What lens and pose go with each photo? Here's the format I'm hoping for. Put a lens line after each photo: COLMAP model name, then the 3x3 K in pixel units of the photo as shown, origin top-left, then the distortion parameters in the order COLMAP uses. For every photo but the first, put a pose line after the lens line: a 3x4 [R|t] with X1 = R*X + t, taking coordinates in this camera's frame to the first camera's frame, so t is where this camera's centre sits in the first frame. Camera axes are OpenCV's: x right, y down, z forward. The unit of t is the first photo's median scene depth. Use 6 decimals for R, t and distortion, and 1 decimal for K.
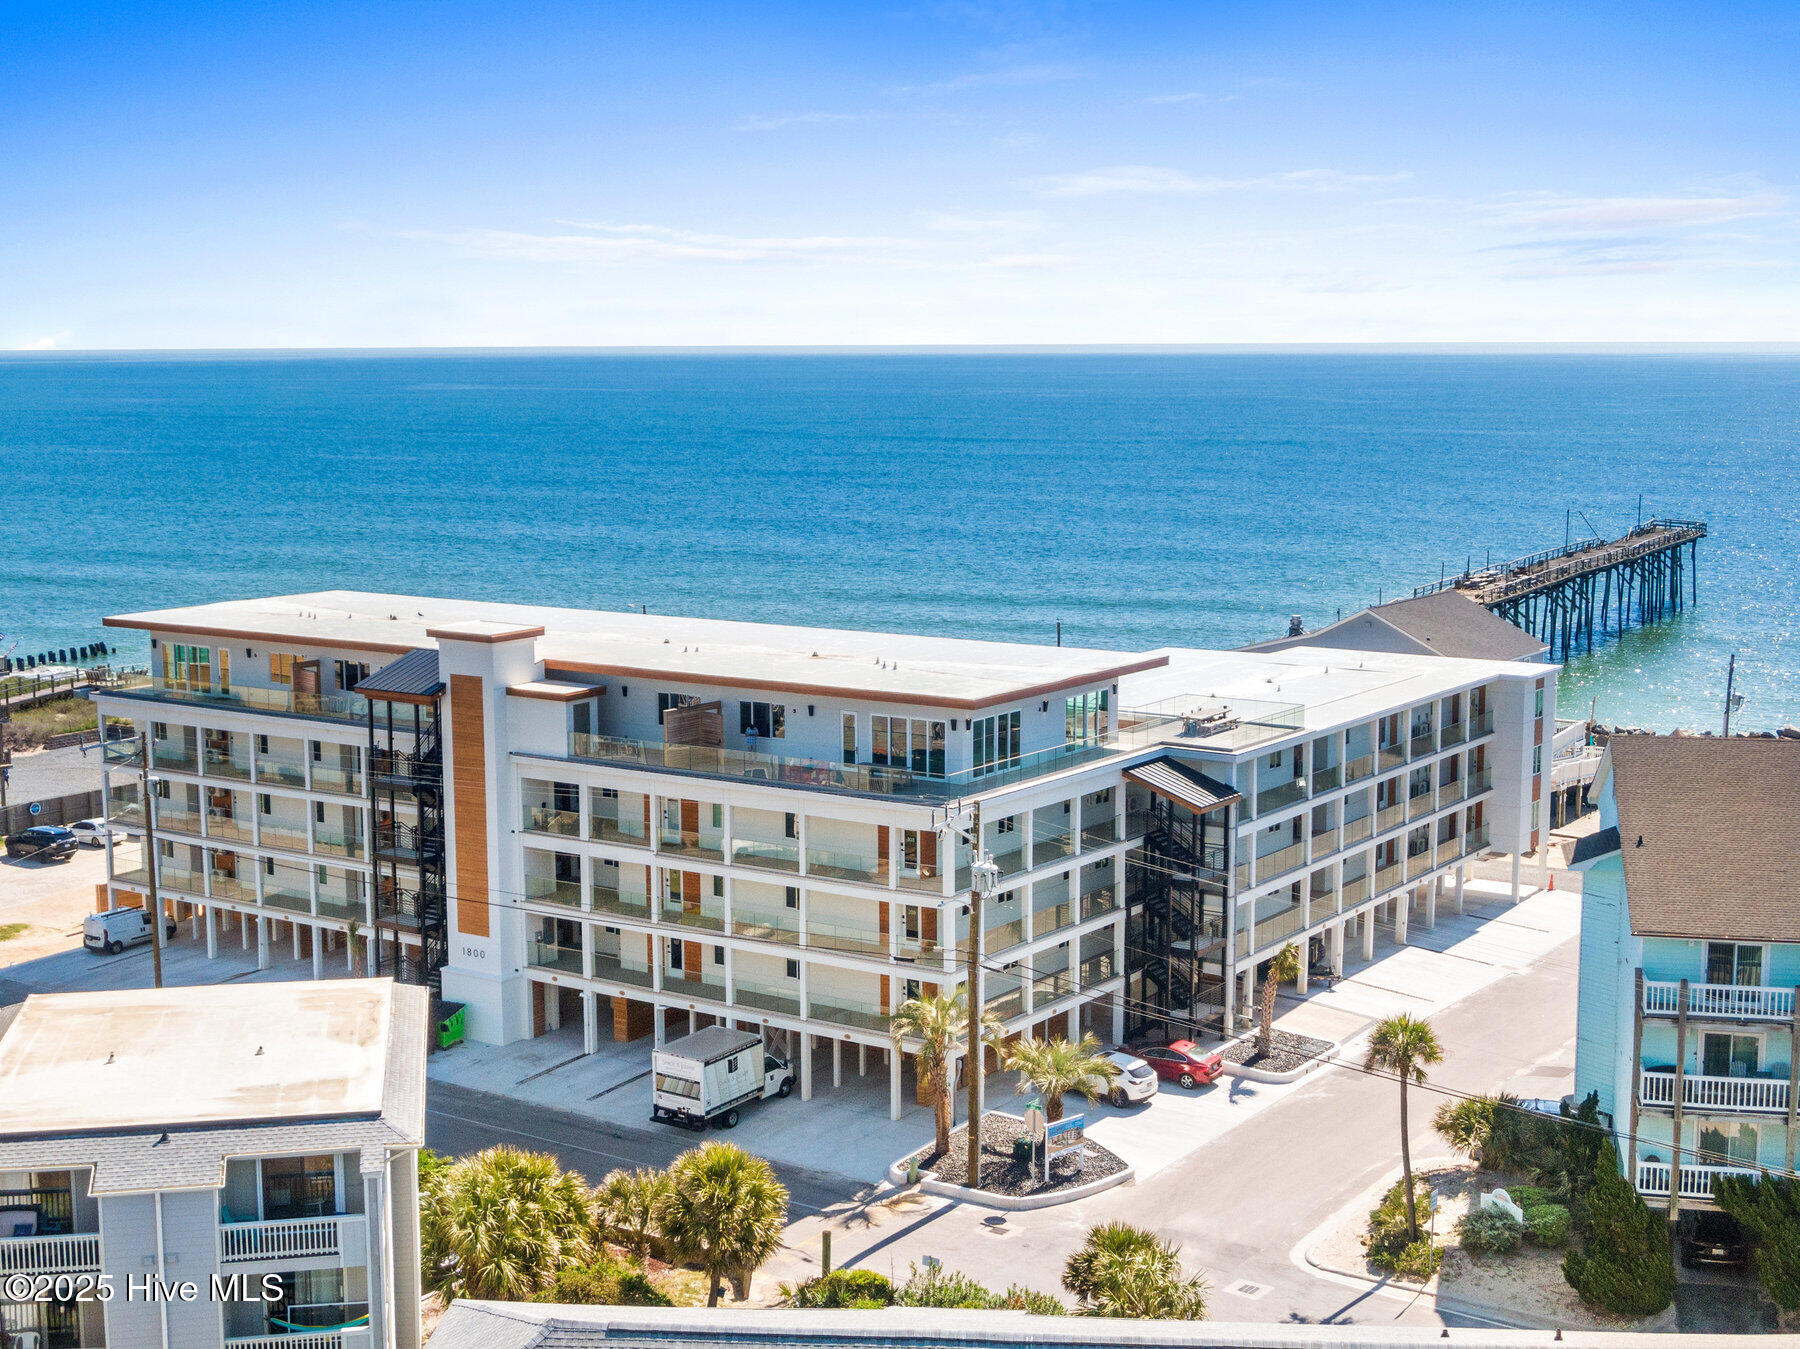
lens RADIAL K [[2387.6, 0, 900.0], [0, 2387.6, 674.5], [0, 0, 1]] dist [0.012296, -0.003702]
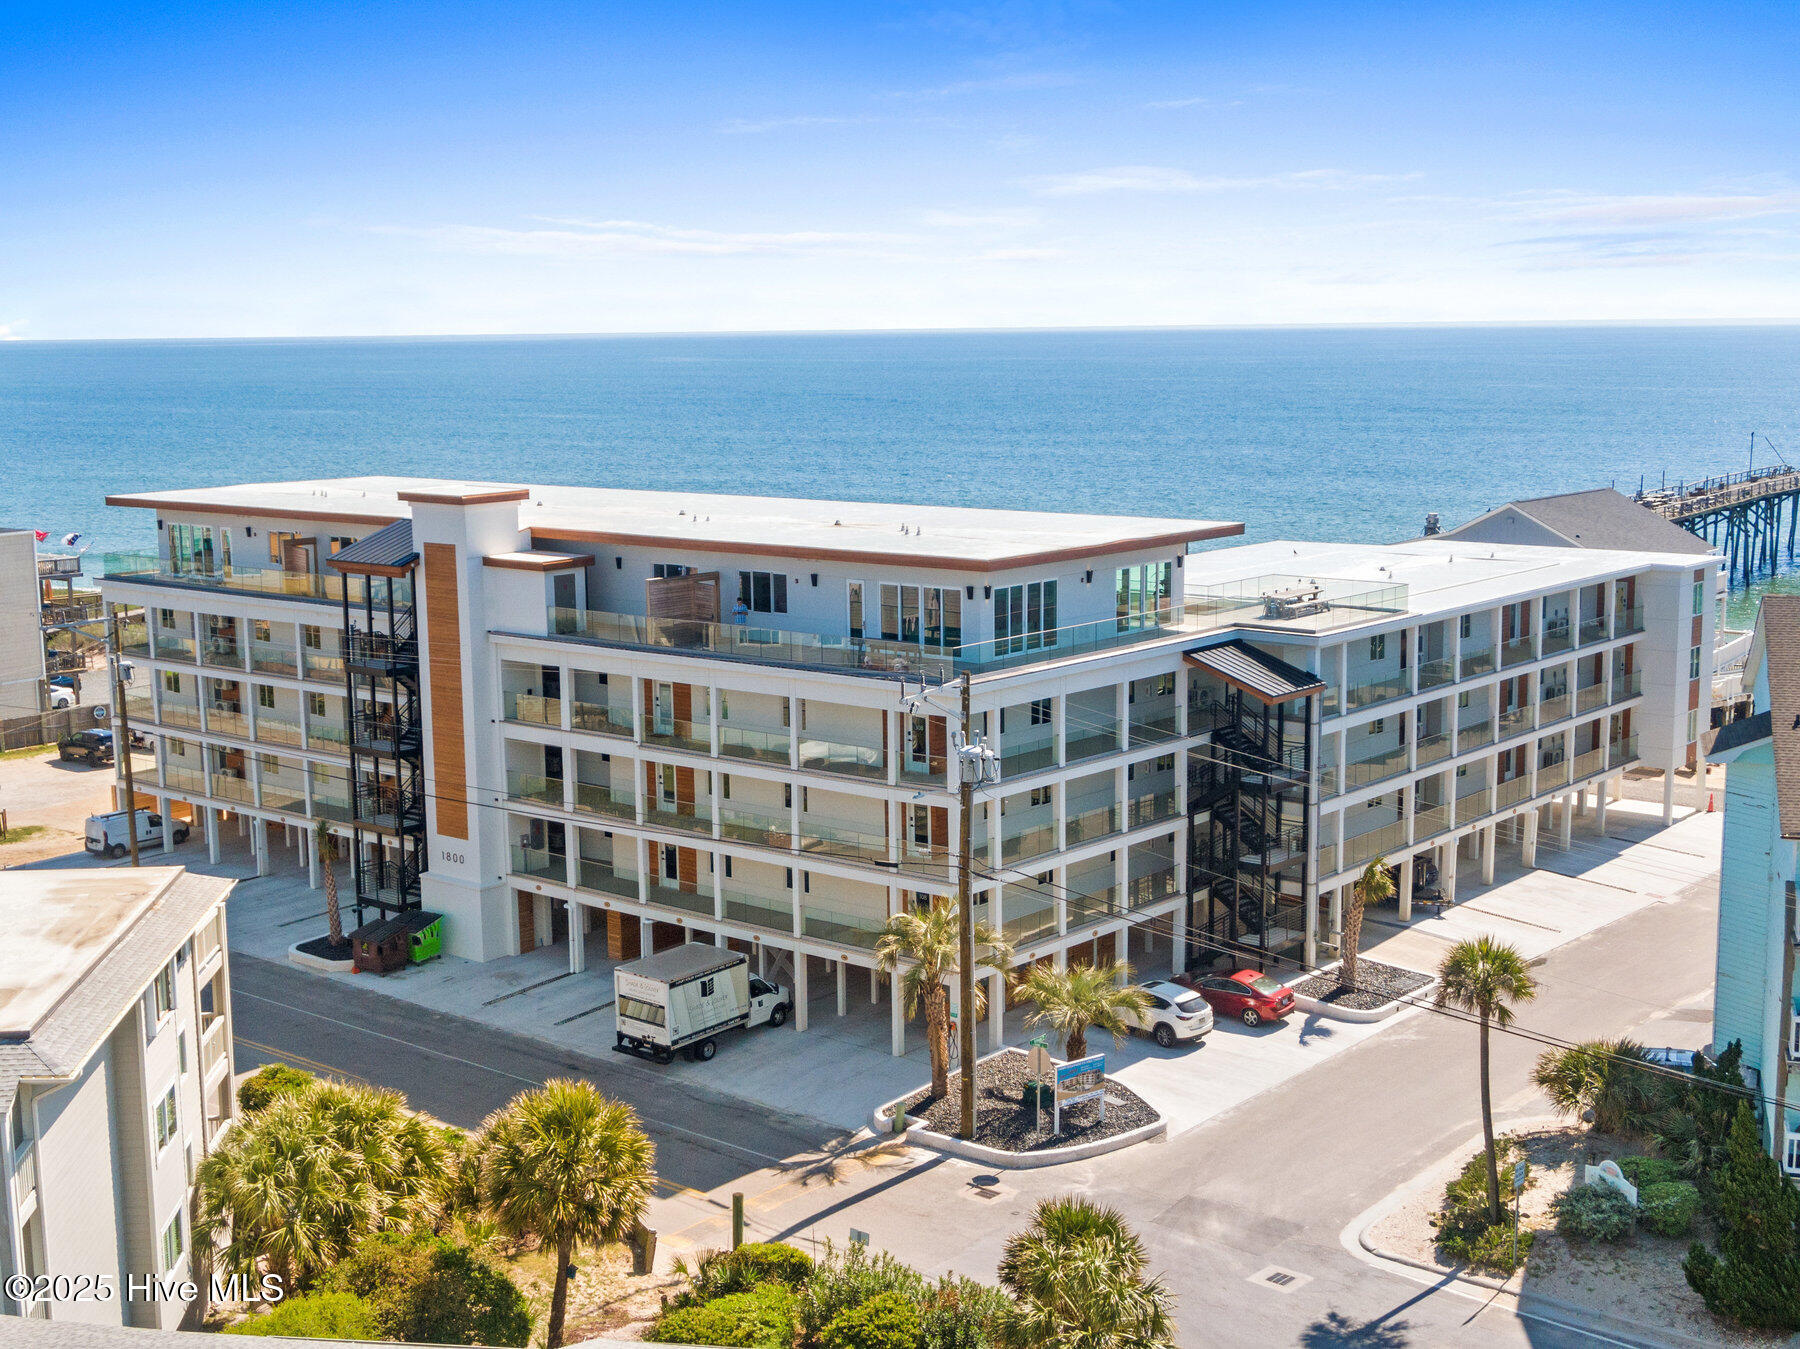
lens RADIAL K [[2257.4, 0, 900.0], [0, 2257.4, 674.5], [0, 0, 1]] dist [0.013558, -0.022204]
pose [[0.995718, 0.006732, -0.092199, 0.068523], [-0.004926, 0.999792, 0.019801, 0.032868], [0.092313, -0.019262, 0.995544, 0.190651]]
